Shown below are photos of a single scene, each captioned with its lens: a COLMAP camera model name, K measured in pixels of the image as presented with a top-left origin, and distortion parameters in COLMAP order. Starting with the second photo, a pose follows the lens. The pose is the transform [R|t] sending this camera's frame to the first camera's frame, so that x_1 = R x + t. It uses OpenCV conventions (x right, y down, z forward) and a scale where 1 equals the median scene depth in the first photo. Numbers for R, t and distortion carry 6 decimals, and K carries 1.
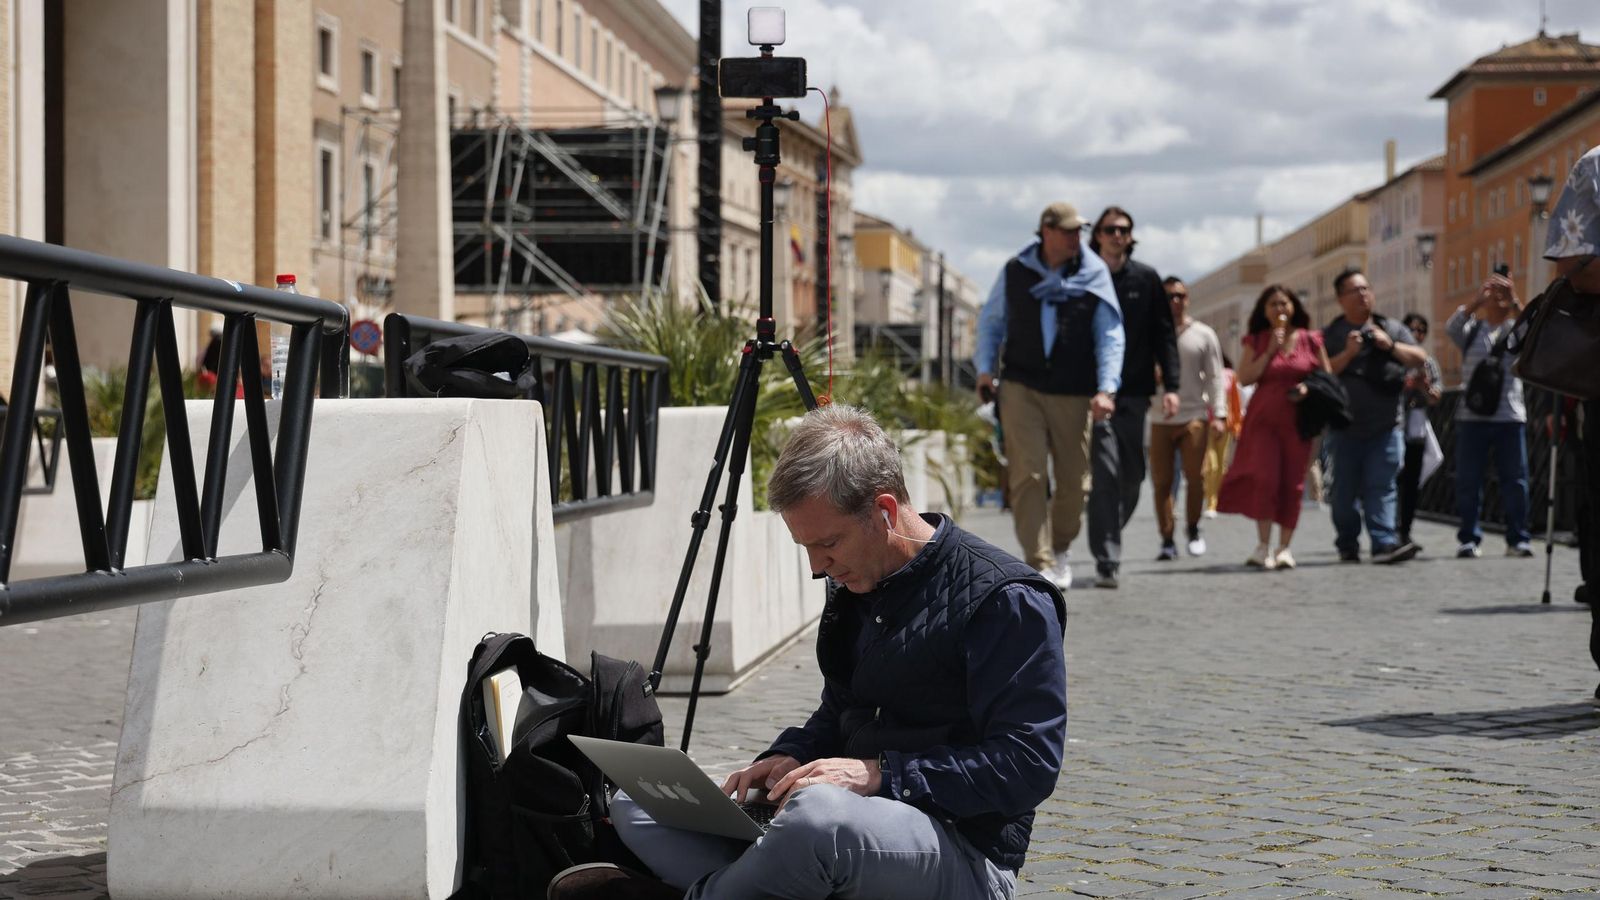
lens RADIAL K [[2751.9, 0, 799.2], [0, 2751.9, 448.9], [0, 0, 1]] dist [0.053657, 0.000000]
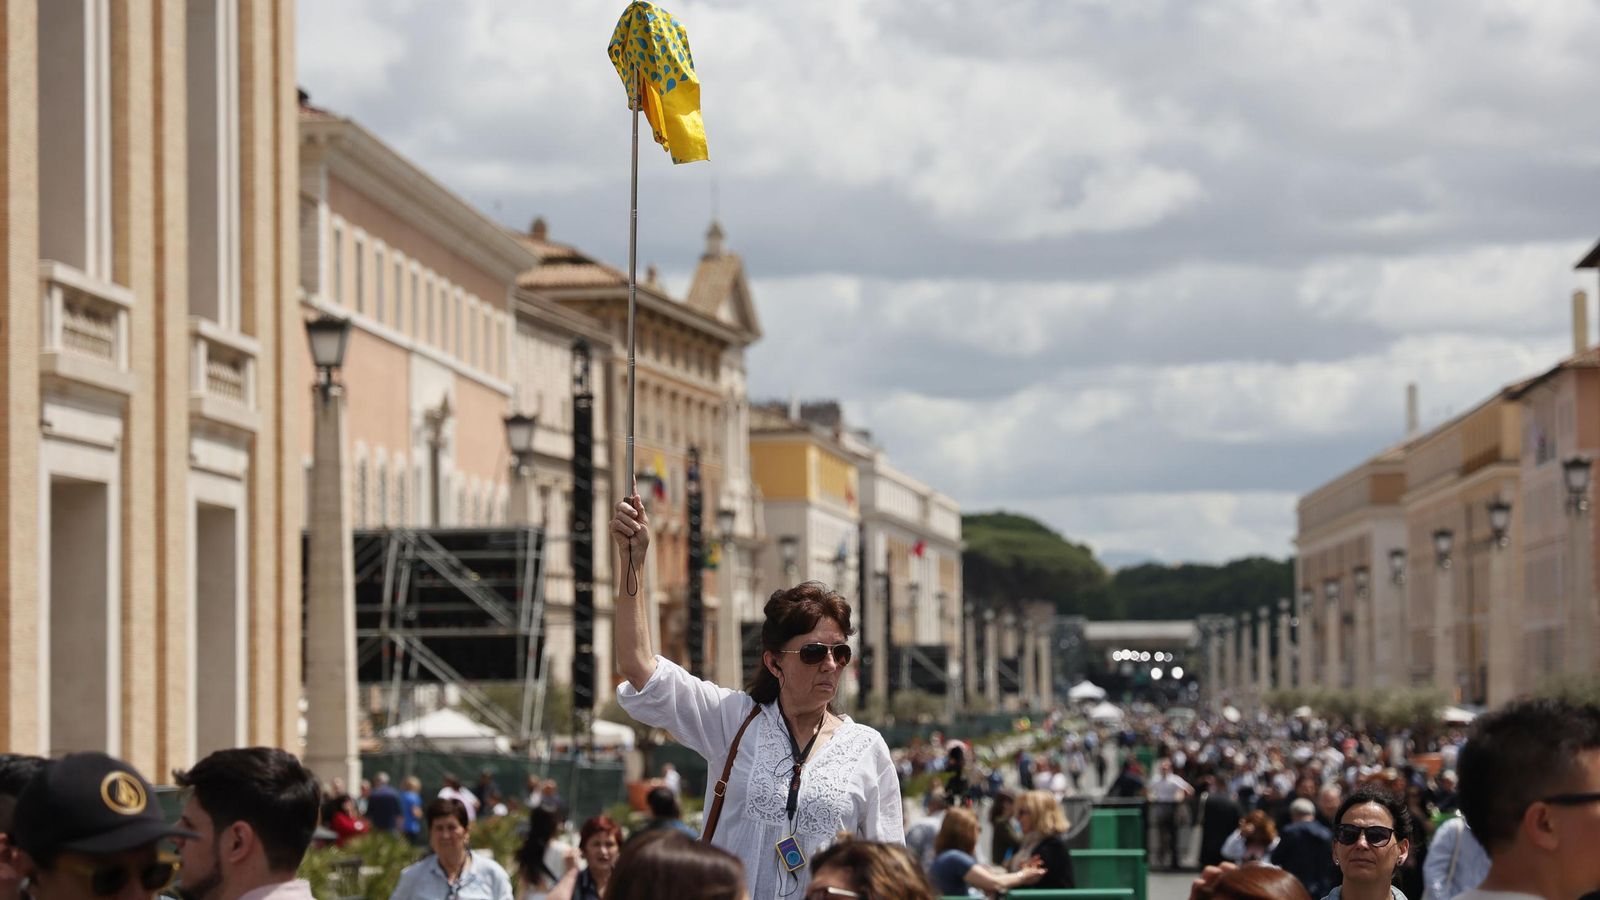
lens RADIAL K [[6583.5, 0, 801.2], [0, 6583.5, 449.6], [0, 0, 1]] dist [0.200594, 0.000000]
pose [[0.999682, -0.013725, 0.021174, -0.000881], [0.014579, 0.999063, -0.040741, -0.022913], [-0.020595, 0.041037, 0.998945, -0.841139]]
